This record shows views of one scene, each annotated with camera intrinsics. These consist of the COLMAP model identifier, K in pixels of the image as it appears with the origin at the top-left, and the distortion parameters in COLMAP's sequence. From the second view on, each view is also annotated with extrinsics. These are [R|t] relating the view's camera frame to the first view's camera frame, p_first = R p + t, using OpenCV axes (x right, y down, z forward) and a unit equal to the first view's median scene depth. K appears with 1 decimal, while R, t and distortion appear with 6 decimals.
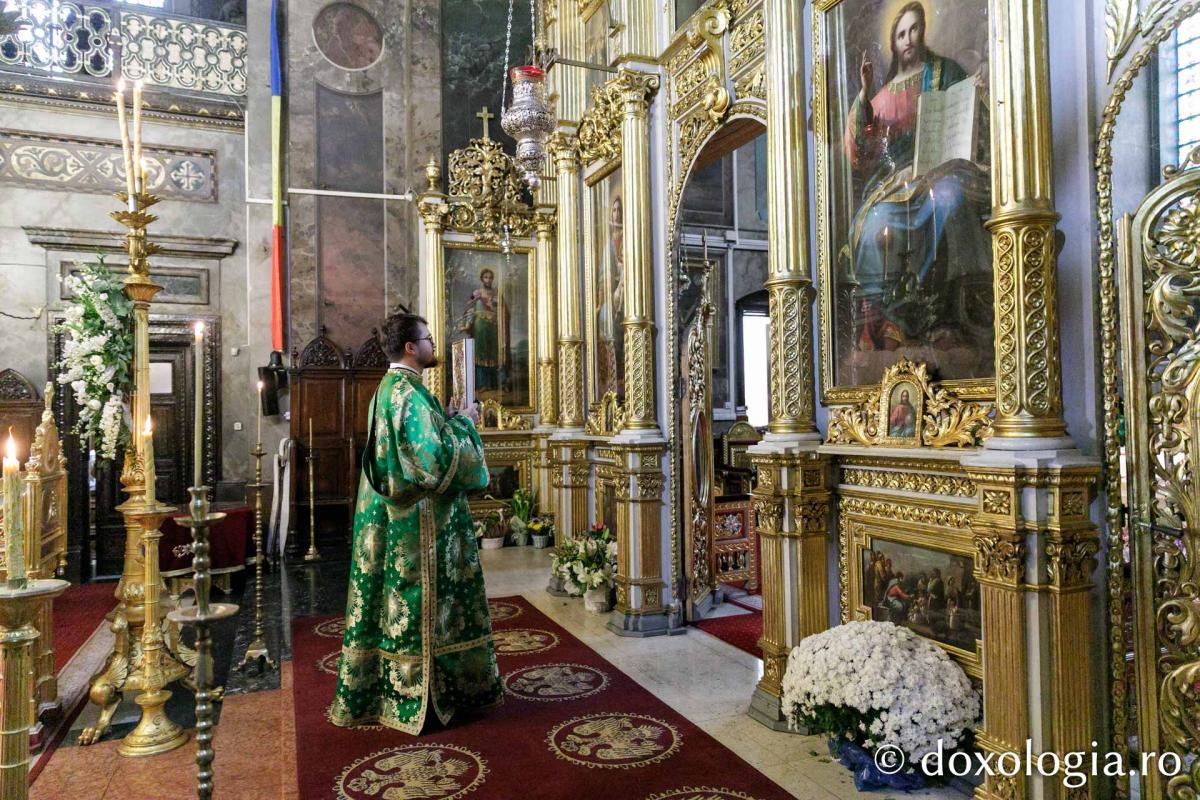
lens RADIAL K [[801.7, 0, 602.2], [0, 801.7, 401.5], [0, 0, 1]] dist [0.004506, 0.004397]
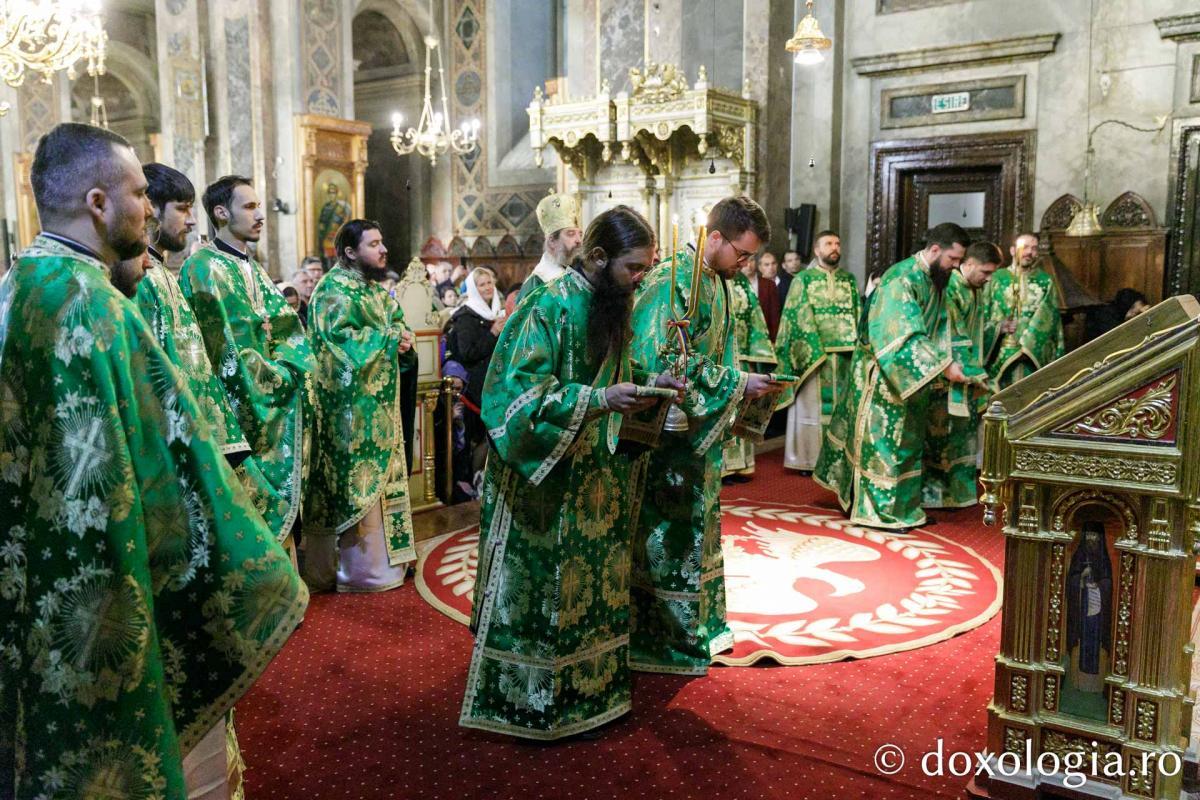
lens RADIAL K [[1026.2, 0, 603.2], [0, 1026.2, 403.0], [0, 0, 1]] dist [0.003844, 0.009733]
pose [[0.540335, 0.116347, -0.833368, -0.081981], [0.009707, 0.989467, 0.144434, 0.020628], [0.841394, -0.086132, 0.533514, -0.105525]]
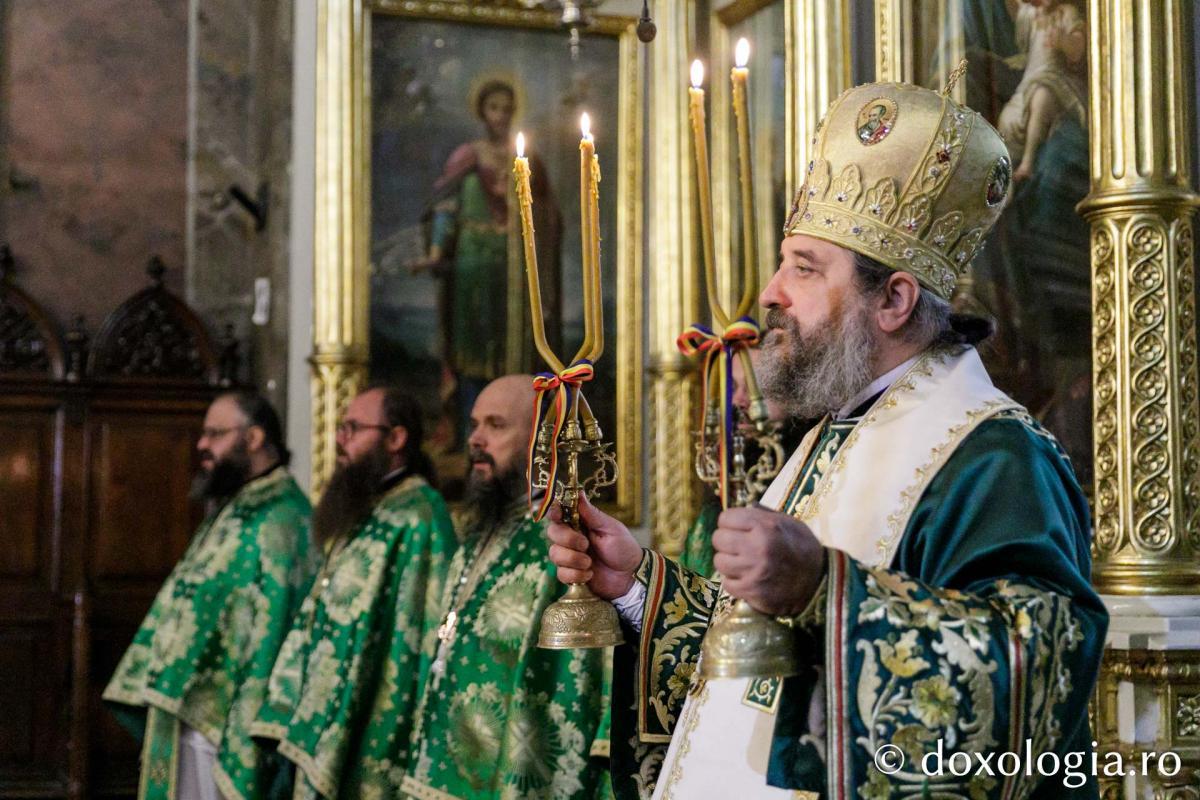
lens RADIAL K [[1996.2, 0, 597.6], [0, 1996.2, 399.2], [0, 0, 1]] dist [-0.130474, 0.000000]
pose [[0.999029, 0.012561, -0.042231, -0.070981], [-0.014531, 0.998806, -0.046651, 0.001841], [0.041594, 0.047220, 0.998018, 0.209011]]
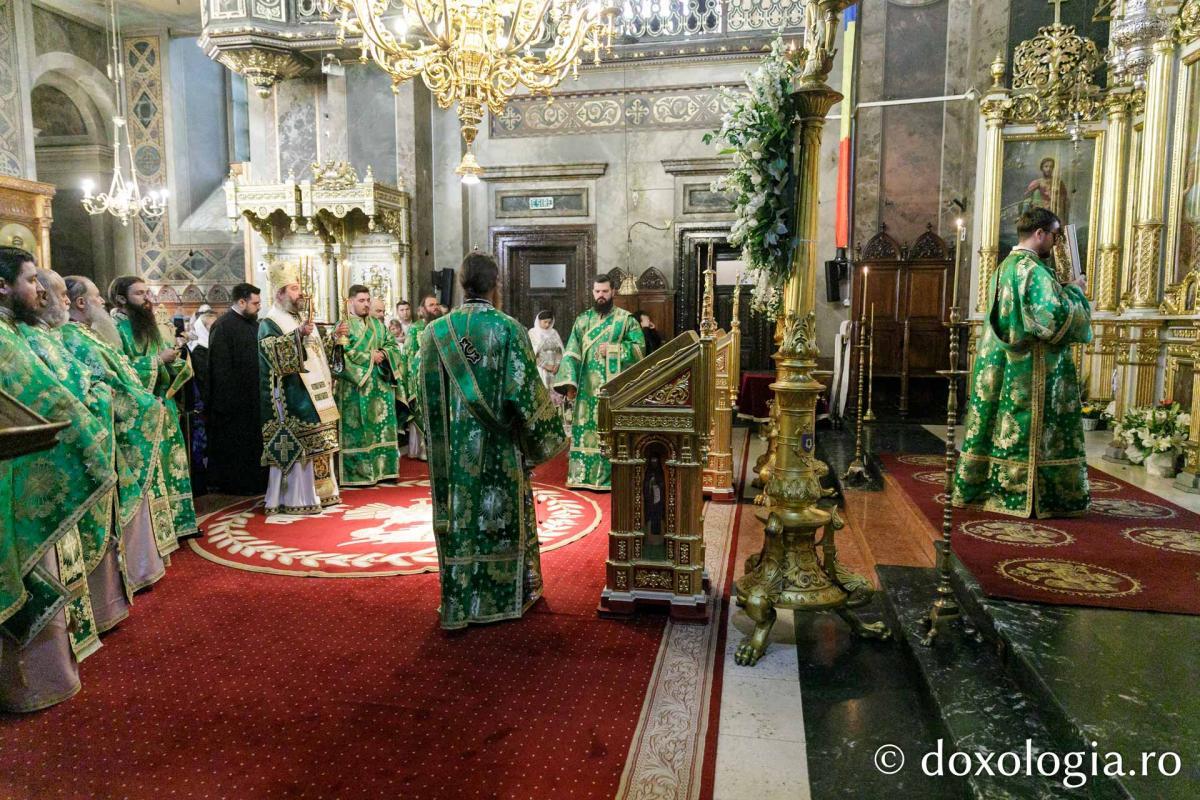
lens RADIAL K [[792.9, 0, 601.5], [0, 792.9, 402.9], [0, 0, 1]] dist [0.011953, -0.005091]
pose [[0.830833, 0.072750, -0.551747, -0.035676], [-0.002235, 0.991847, 0.127413, 0.018239], [0.556518, -0.104625, 0.824222, -0.203126]]
